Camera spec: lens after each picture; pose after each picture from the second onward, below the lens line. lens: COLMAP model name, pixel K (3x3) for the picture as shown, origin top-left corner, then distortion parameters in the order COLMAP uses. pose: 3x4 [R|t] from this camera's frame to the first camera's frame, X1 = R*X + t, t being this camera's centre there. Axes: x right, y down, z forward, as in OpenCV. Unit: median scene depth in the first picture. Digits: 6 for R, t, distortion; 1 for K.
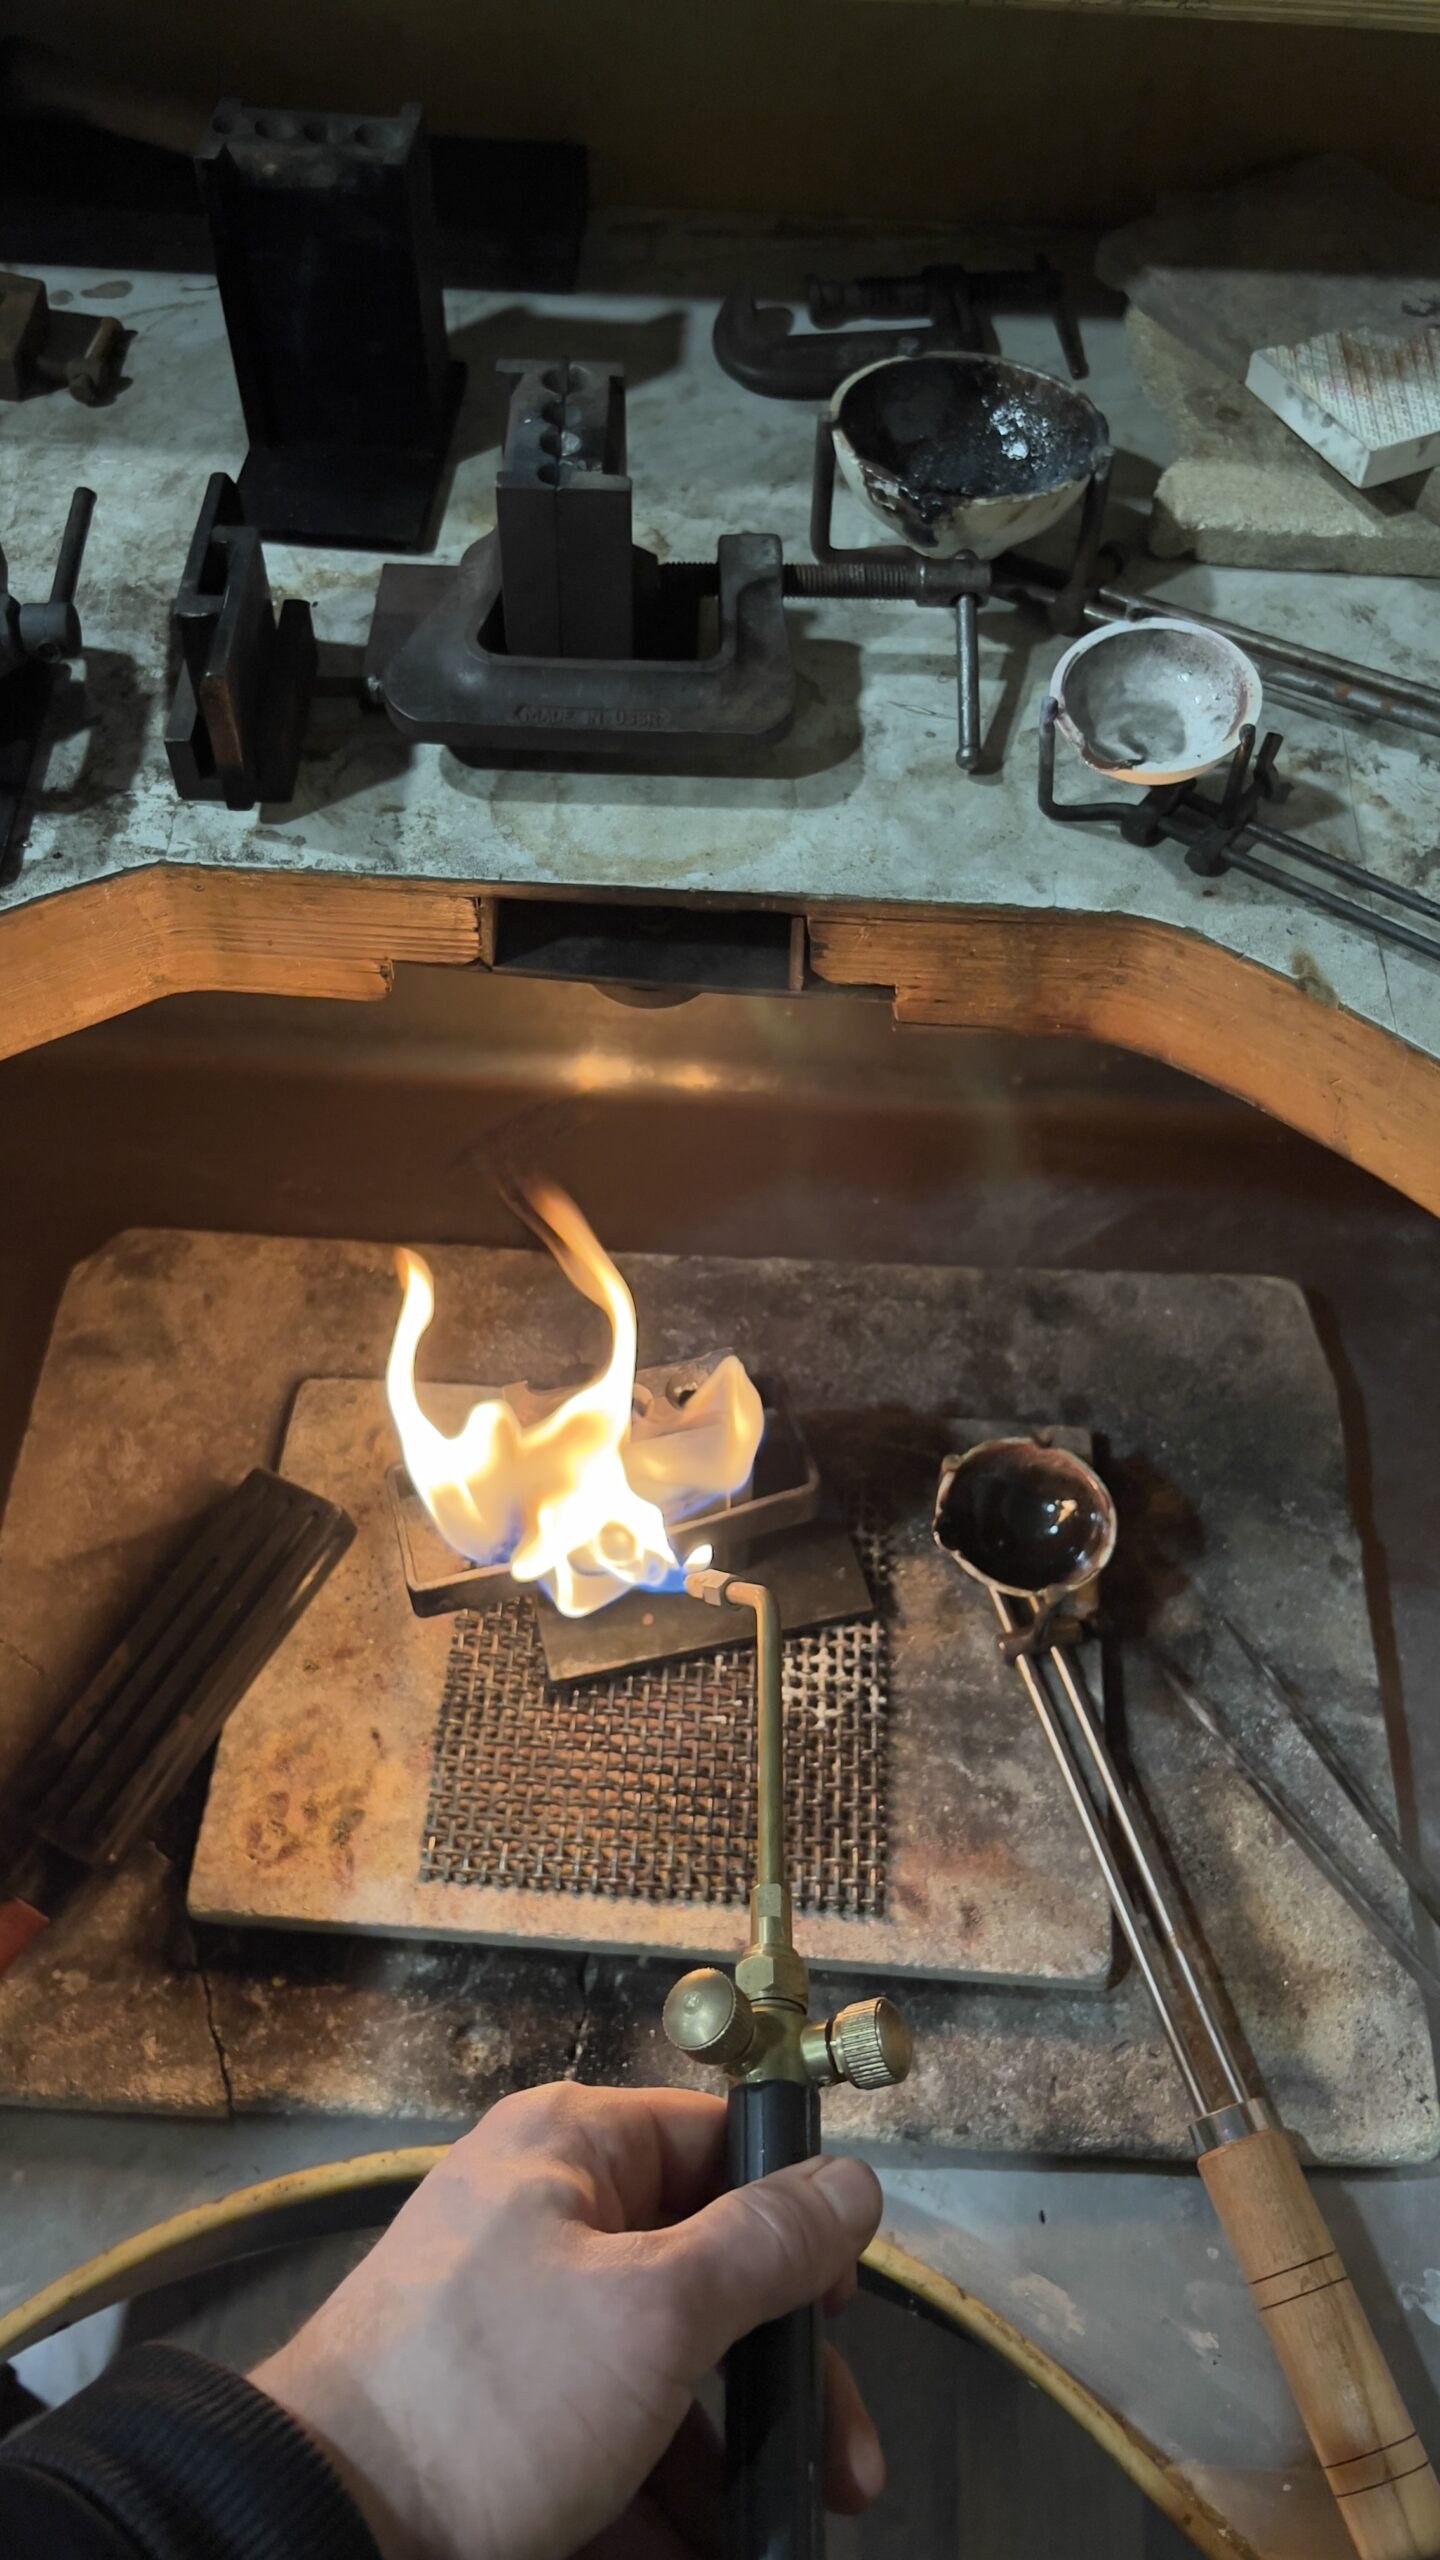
lens RADIAL K [[2014.0, 0, 720.0], [0, 2014.0, 1280.0], [0, 0, 1]] dist [0.078989, -0.187453]
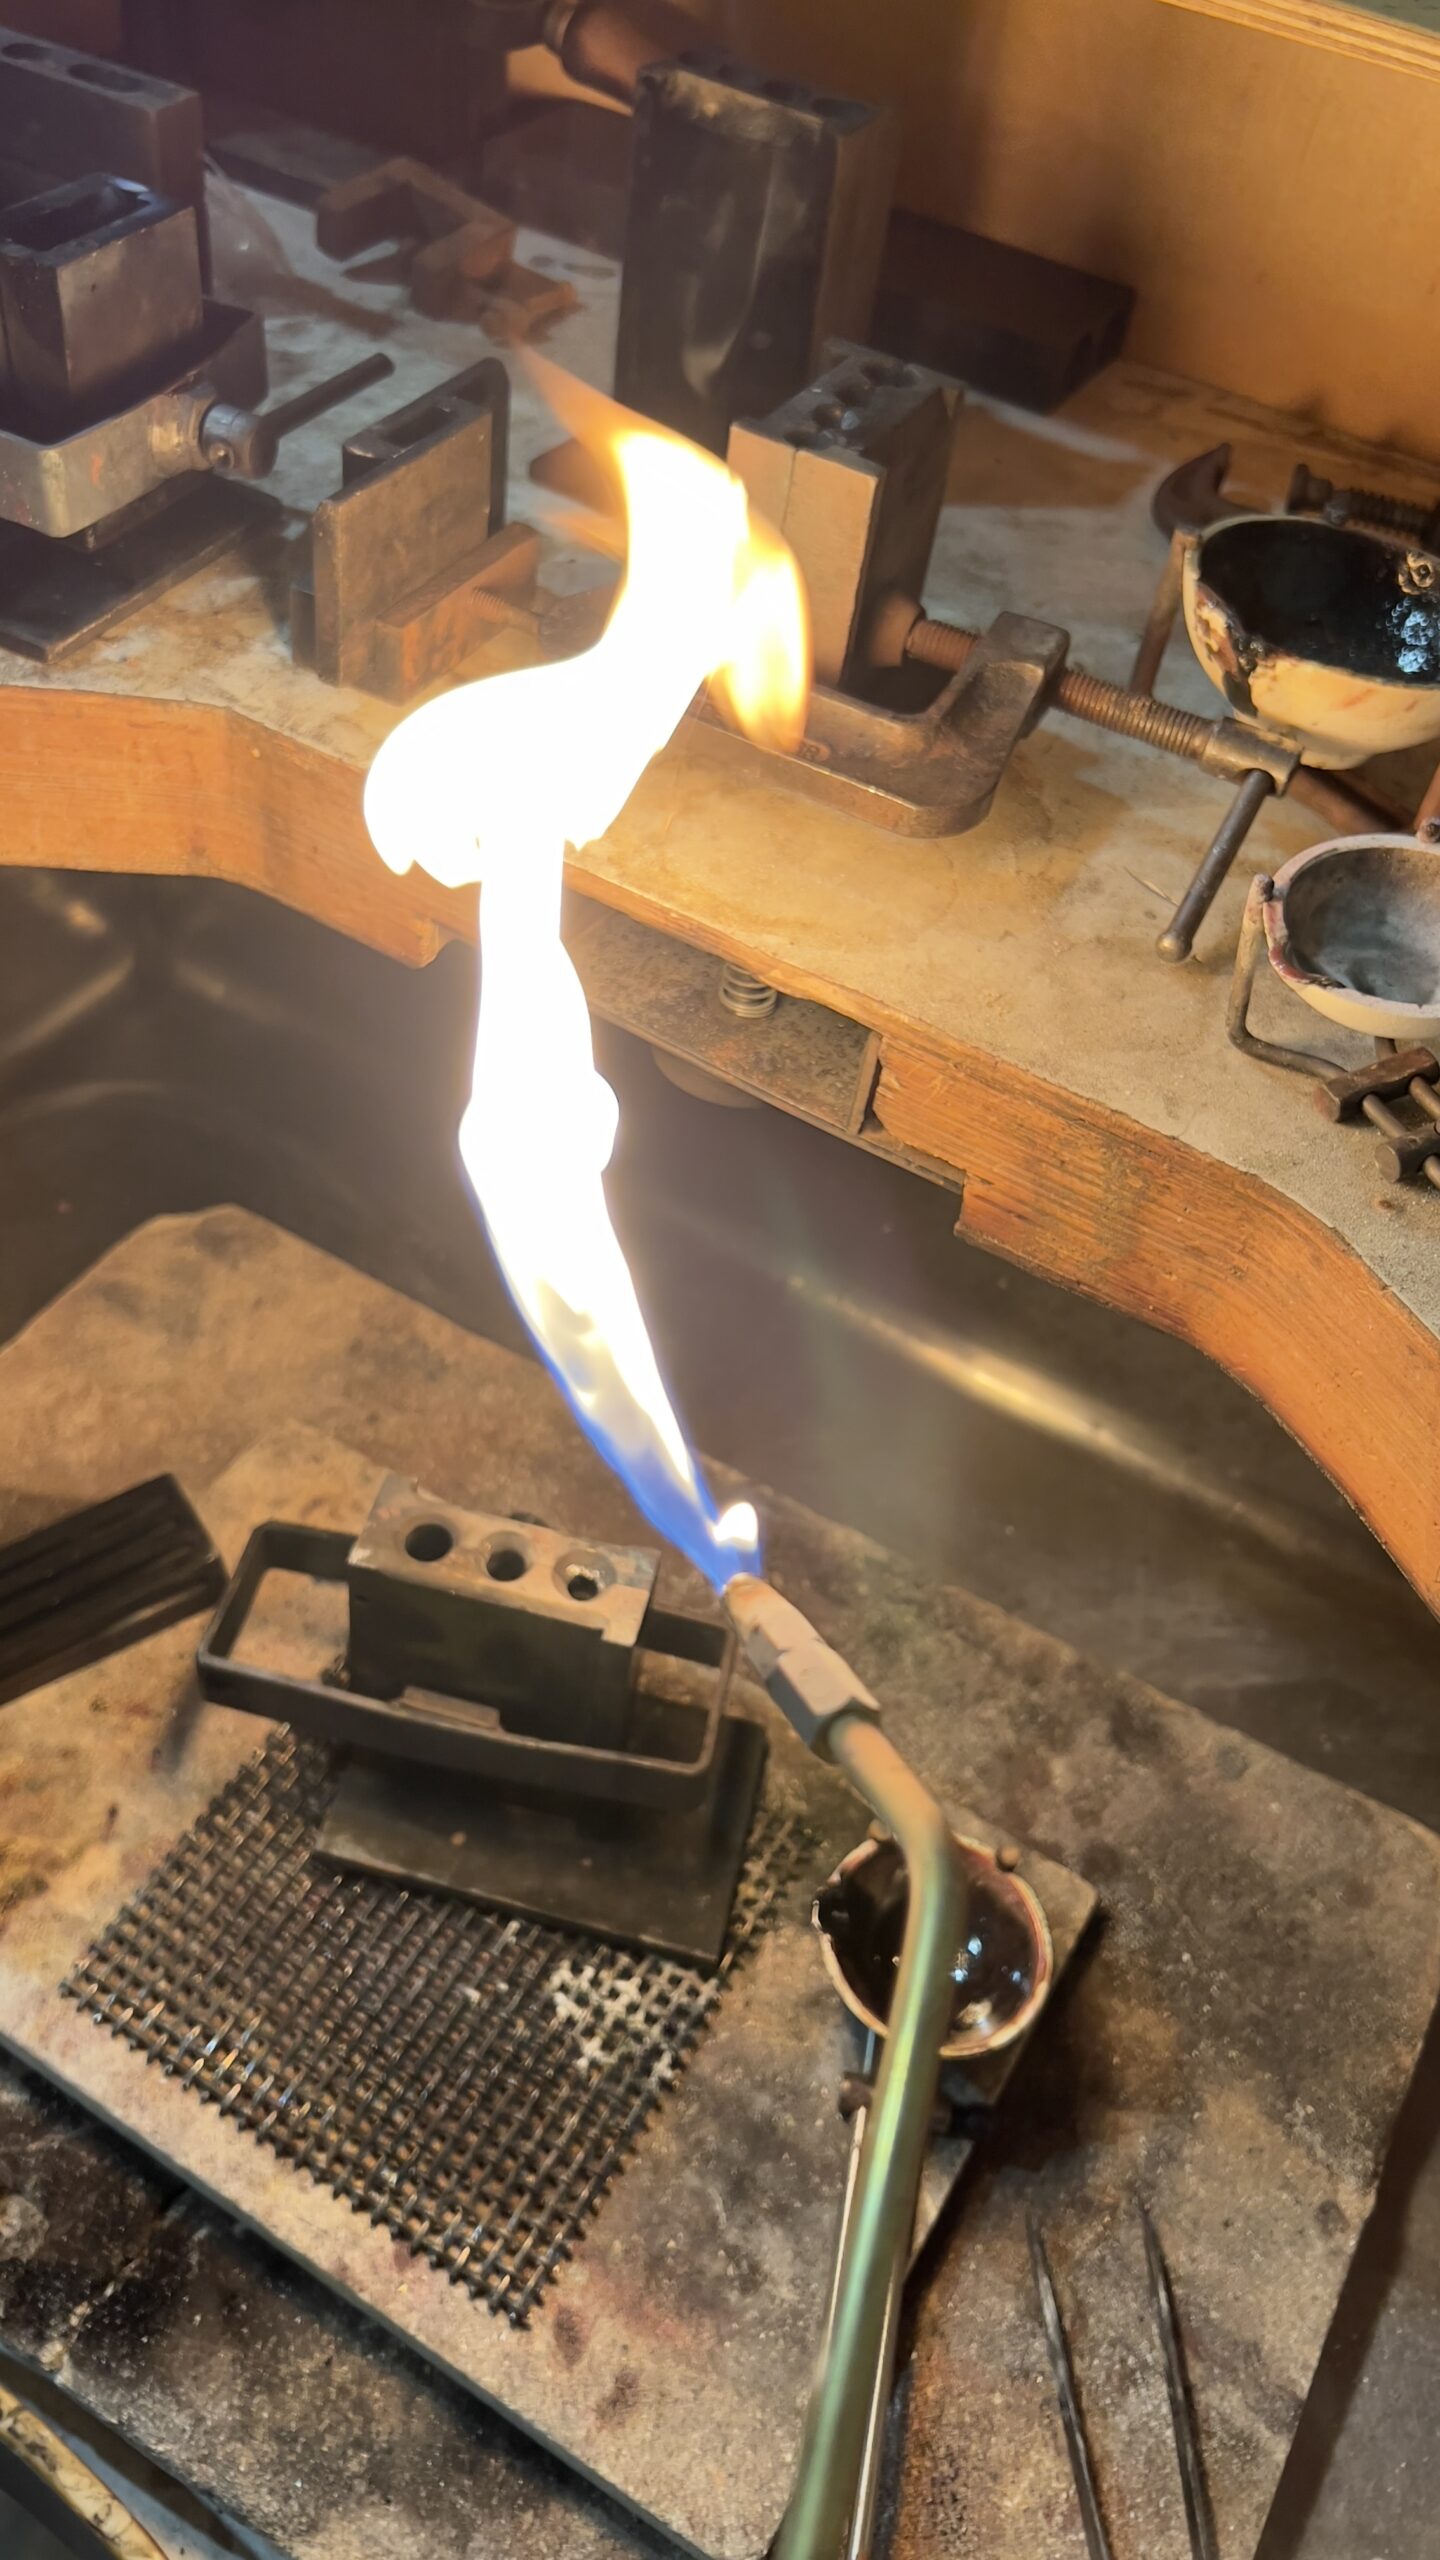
lens RADIAL K [[2031.2, 0, 720.0], [0, 2031.2, 1280.0], [0, 0, 1]] dist [-0.038460, 0.064294]
pose [[0.884876, 0.392978, -0.250126, 0.171004], [-0.429252, 0.896442, -0.110160, 0.013271], [0.180933, 0.204845, 0.961926, 0.199822]]
